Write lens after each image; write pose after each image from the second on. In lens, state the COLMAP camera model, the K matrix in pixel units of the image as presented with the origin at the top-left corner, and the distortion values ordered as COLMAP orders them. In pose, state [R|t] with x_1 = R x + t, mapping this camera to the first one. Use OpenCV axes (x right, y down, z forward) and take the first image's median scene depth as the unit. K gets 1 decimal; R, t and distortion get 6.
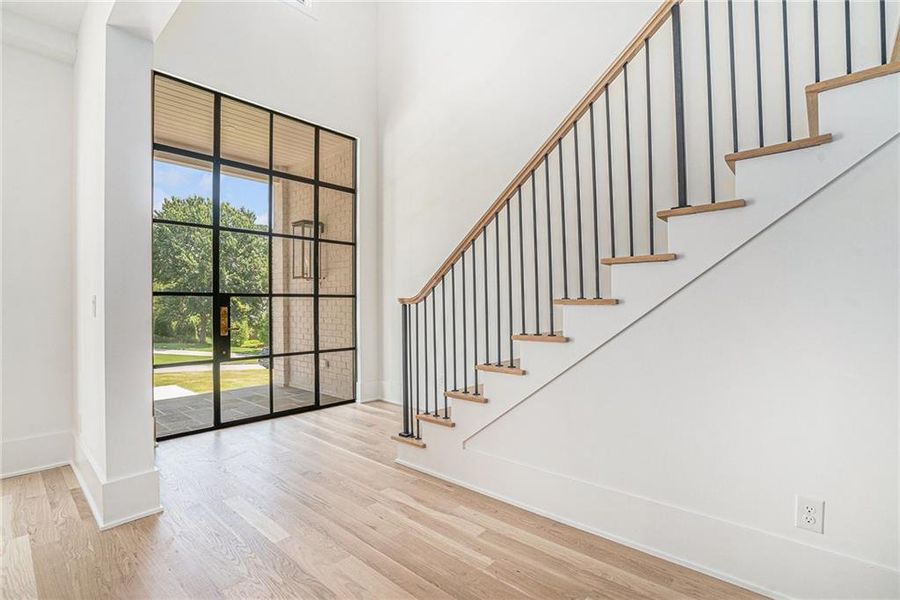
lens RADIAL K [[417.7, 0, 449.6], [0, 417.7, 301.9], [0, 0, 1]] dist [-0.021172, 0.003546]
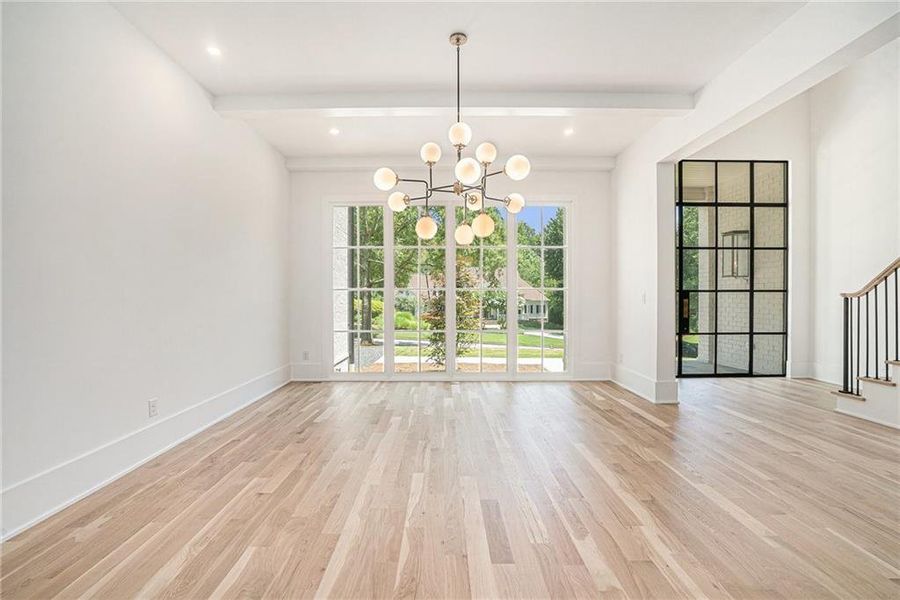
lens RADIAL K [[417.7, 0, 450.8], [0, 417.7, 304.2], [0, 0, 1]] dist [-0.021172, 0.003546]
pose [[0.666814, 0.013960, -0.745093, 0.021813], [0.003019, 0.999766, 0.021433, -0.003736], [0.745218, -0.016541, 0.666616, -0.586488]]
